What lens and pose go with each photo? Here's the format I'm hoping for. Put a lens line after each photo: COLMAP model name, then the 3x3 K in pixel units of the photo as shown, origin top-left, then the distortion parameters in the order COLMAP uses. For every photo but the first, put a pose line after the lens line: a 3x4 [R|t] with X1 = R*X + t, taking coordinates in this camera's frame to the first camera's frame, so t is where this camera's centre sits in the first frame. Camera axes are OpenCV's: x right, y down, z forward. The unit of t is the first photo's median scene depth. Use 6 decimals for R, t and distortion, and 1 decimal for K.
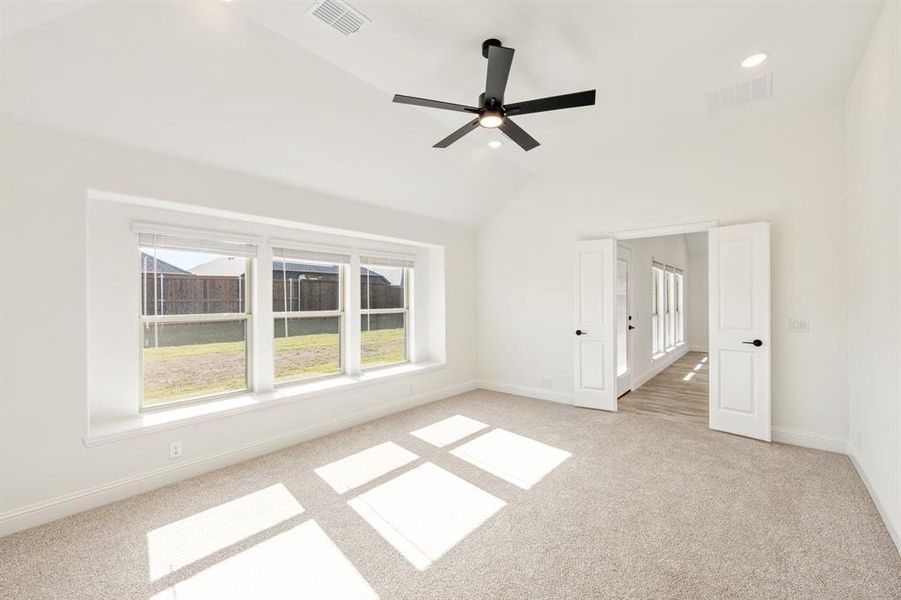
lens RADIAL K [[374.7, 0, 451.6], [0, 374.7, 287.9], [0, 0, 1]] dist [0.016334, -0.000347]
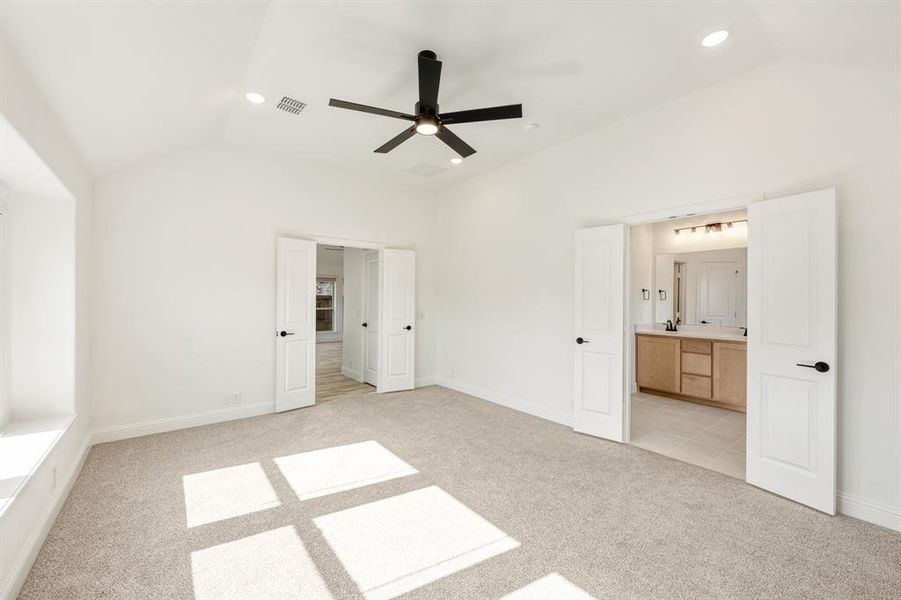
lens RADIAL K [[363.9, 0, 450.5], [0, 363.9, 300.0], [0, 0, 1]] dist [-0.000216, -0.000072]
pose [[0.196447, 0.010668, 0.980456, -0.616176], [-0.035734, 0.999354, -0.003714, 0.030823], [-0.979863, -0.034306, 0.196701, 0.544683]]
